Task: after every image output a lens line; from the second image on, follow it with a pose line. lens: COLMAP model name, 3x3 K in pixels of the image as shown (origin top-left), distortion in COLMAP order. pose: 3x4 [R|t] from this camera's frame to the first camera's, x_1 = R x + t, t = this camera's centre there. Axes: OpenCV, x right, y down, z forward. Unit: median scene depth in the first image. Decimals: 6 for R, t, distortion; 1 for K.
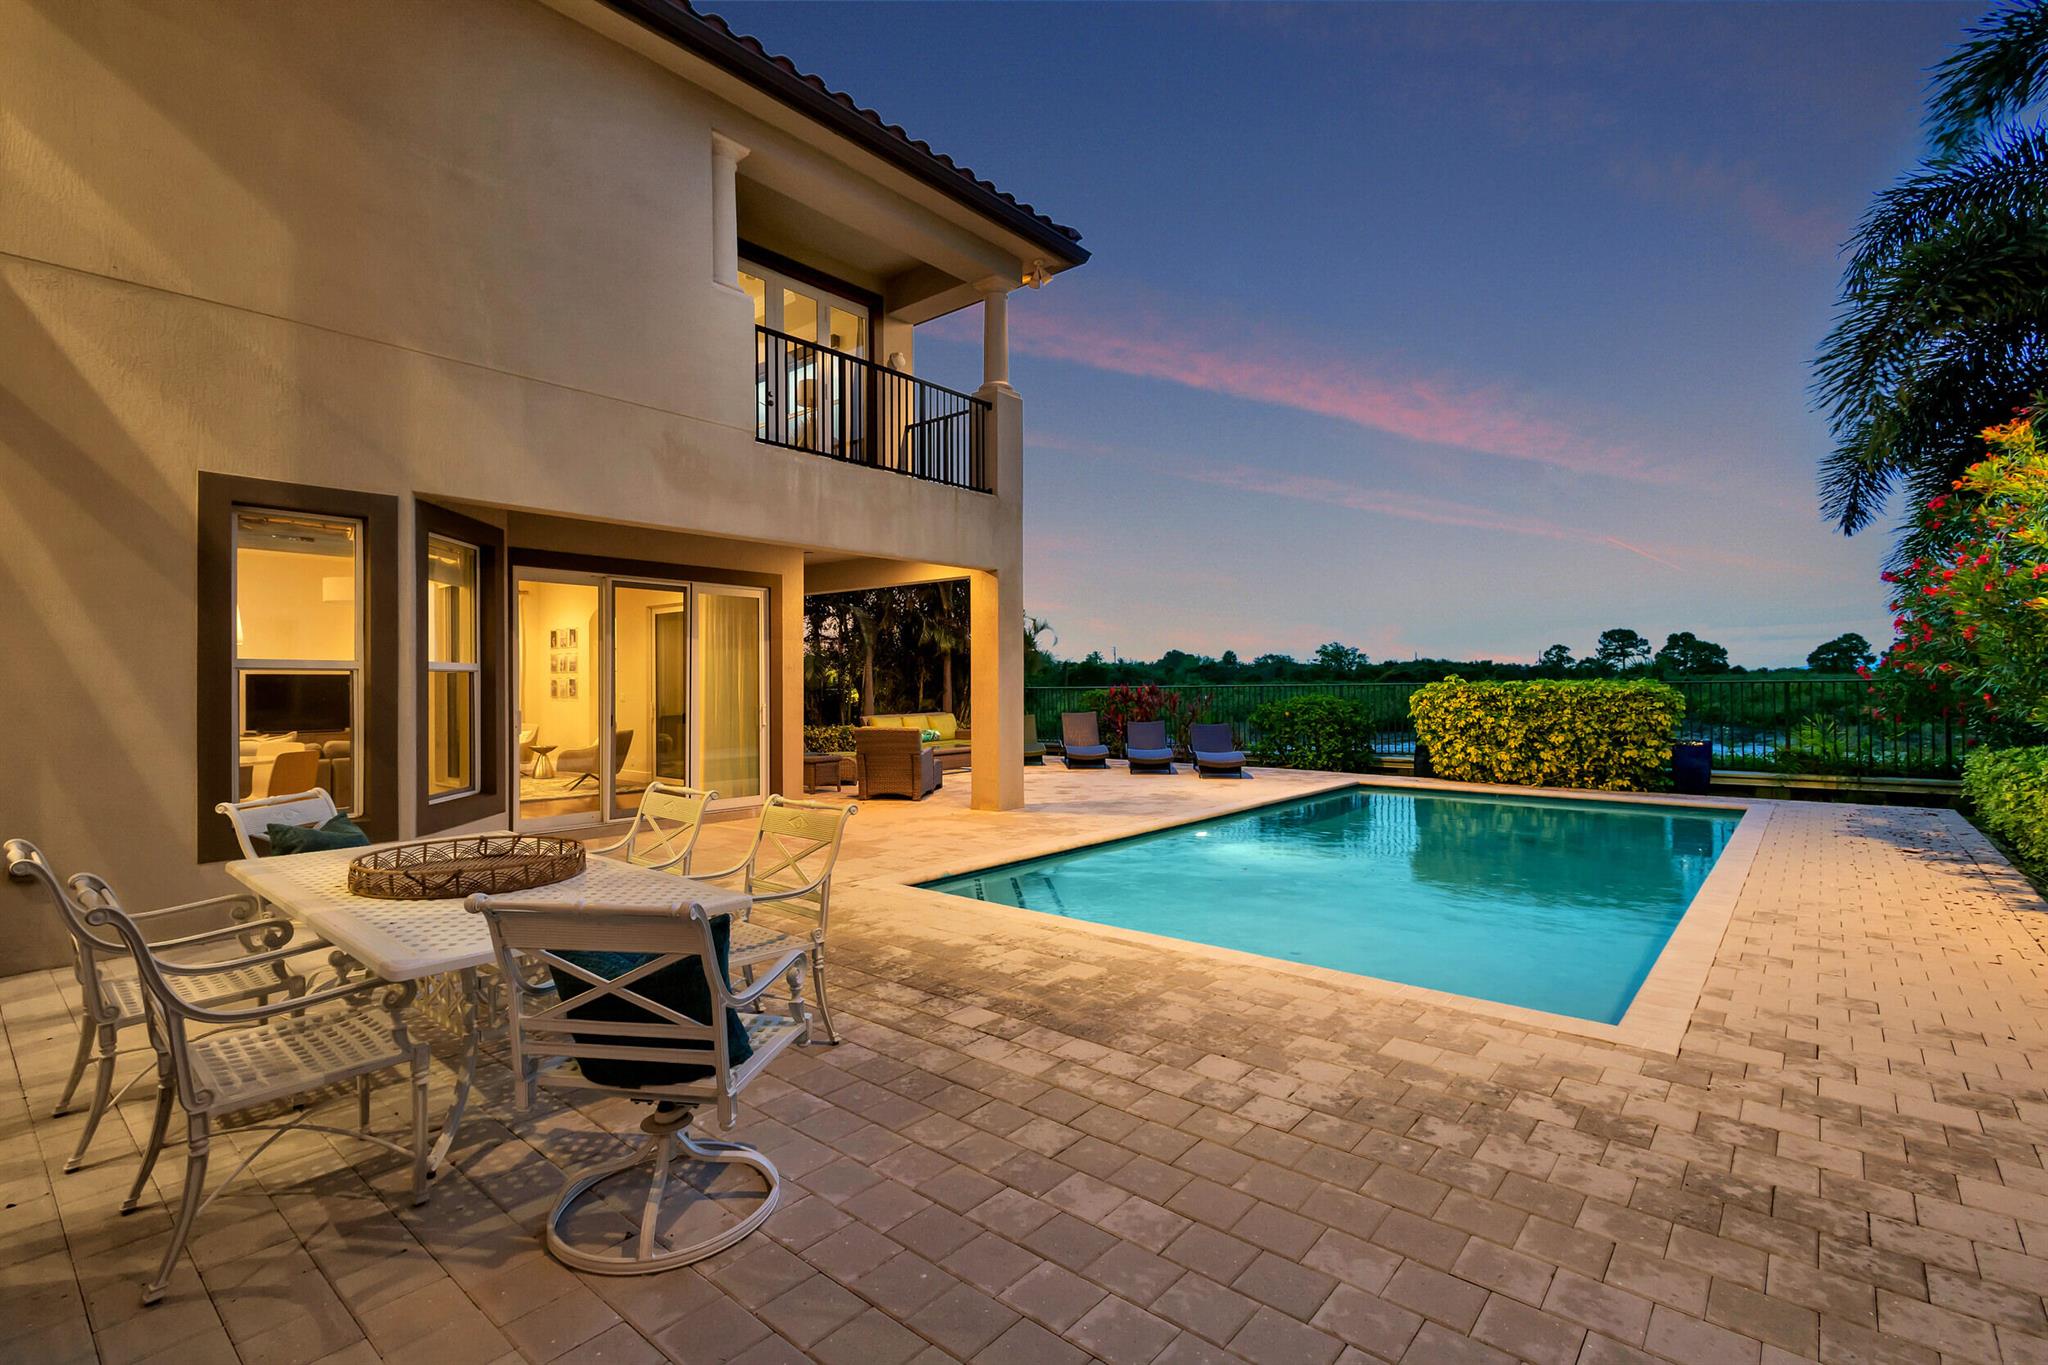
lens RADIAL K [[952.9, 0, 1036.5], [0, 952.9, 684.1], [0, 0, 1]] dist [0.003349, -0.003076]
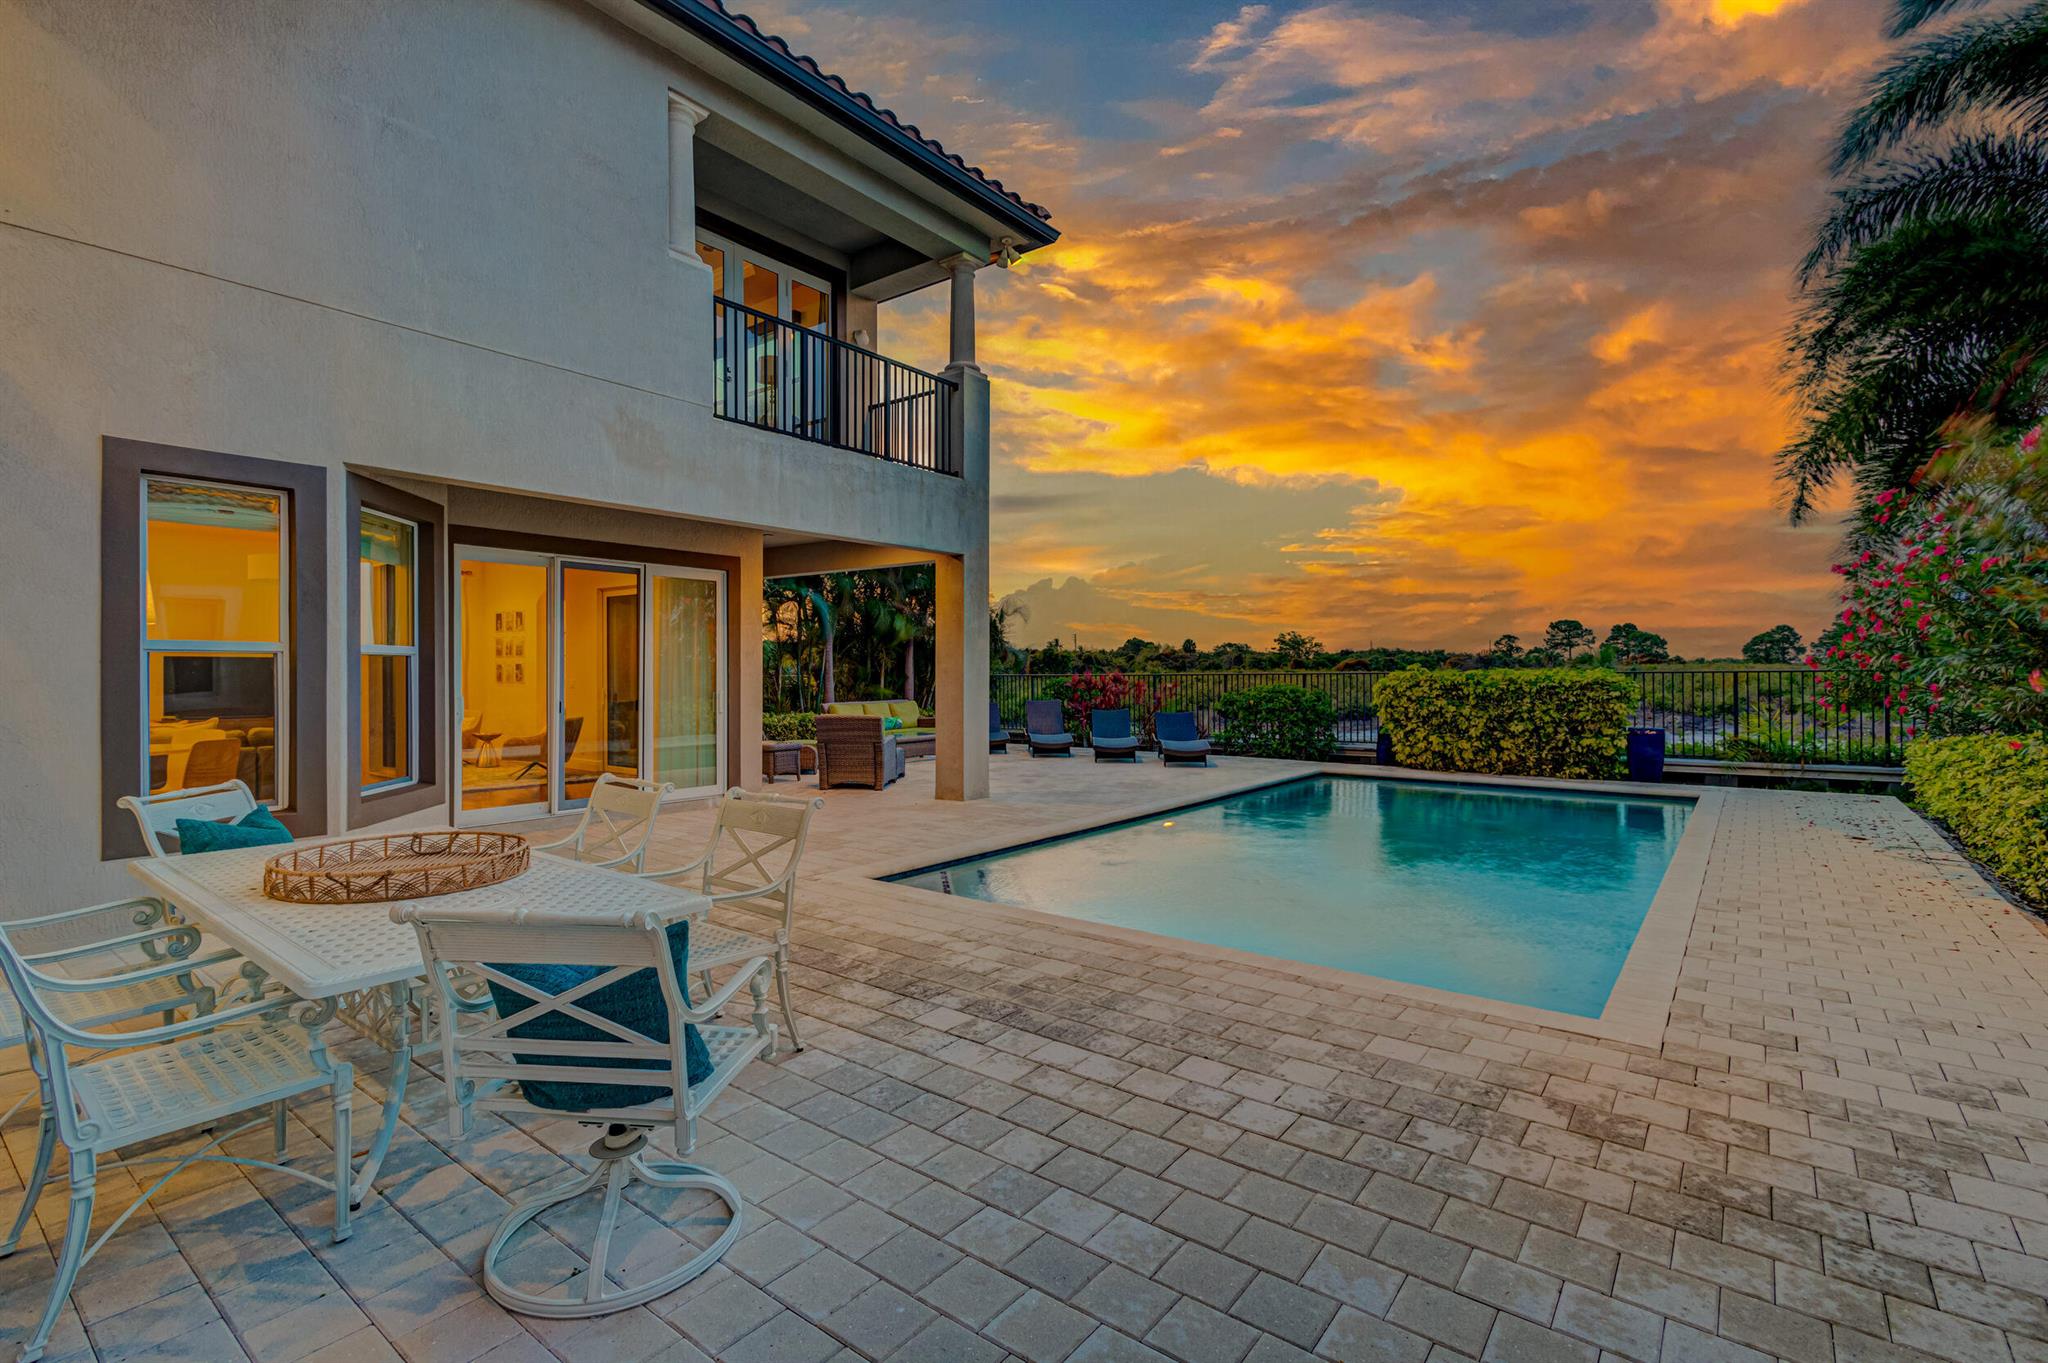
lens RADIAL K [[952.9, 0, 1040.8], [0, 952.9, 678.0], [0, 0, 1]] dist [0.003349, -0.003076]
pose [[0.998922, 0.003618, 0.046283, -0.006149], [-0.003947, 0.999968, 0.007002, -0.000070], [-0.046257, -0.007177, 0.998904, 0.016318]]
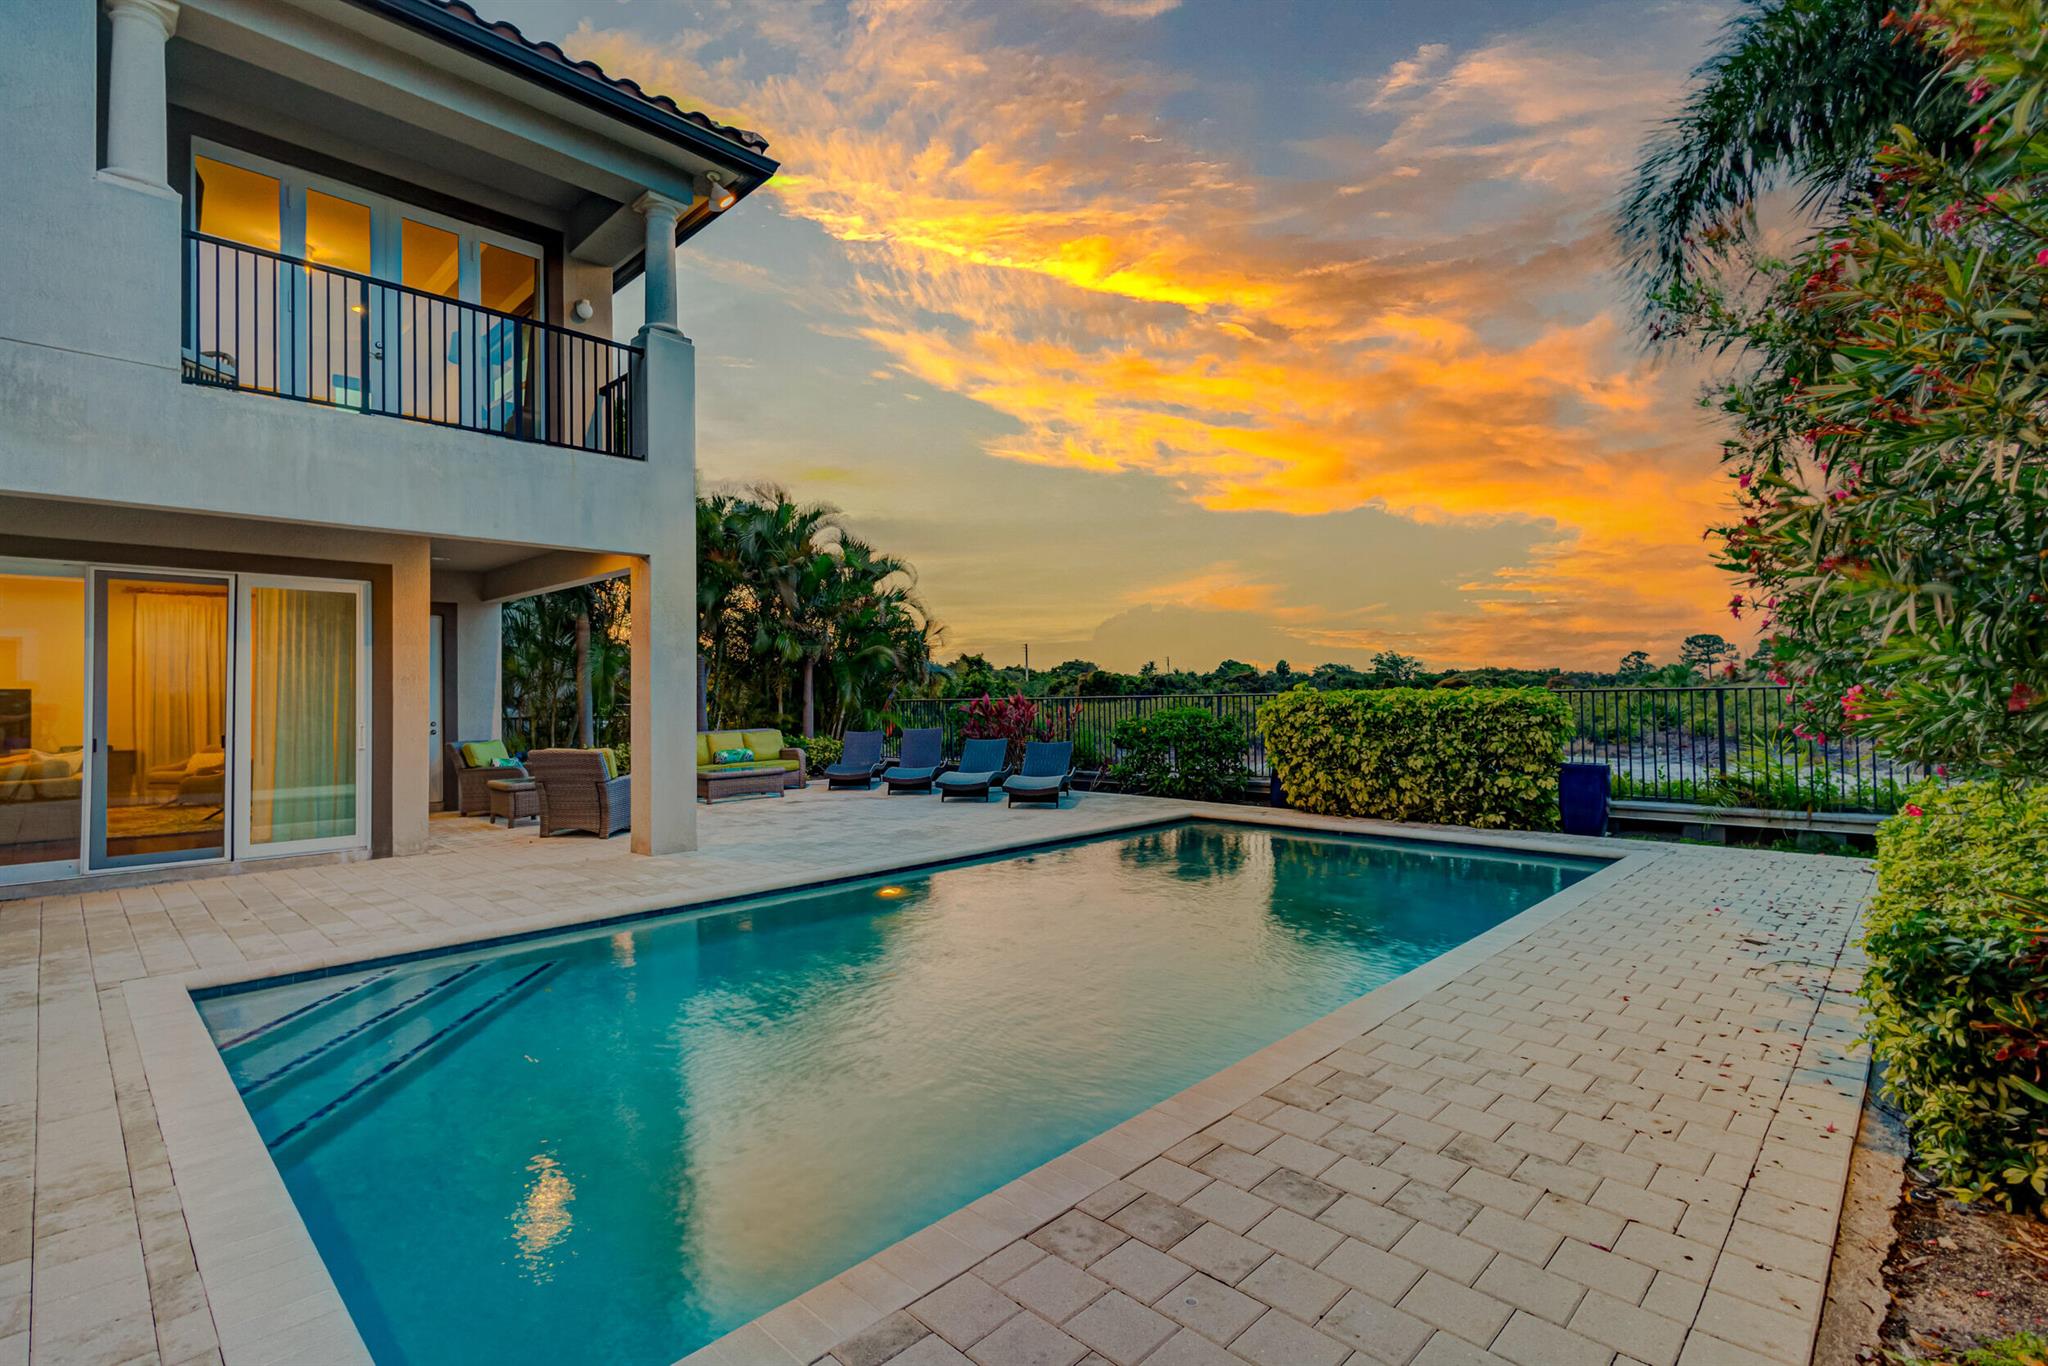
lens RADIAL K [[952.9, 0, 1035.6], [0, 952.9, 683.4], [0, 0, 1]] dist [0.003349, -0.003076]
pose [[0.997329, -0.006096, -0.072791, 0.339831], [0.005156, 0.999901, -0.013088, 0.000643], [0.072864, 0.012677, 0.997261, 0.219605]]
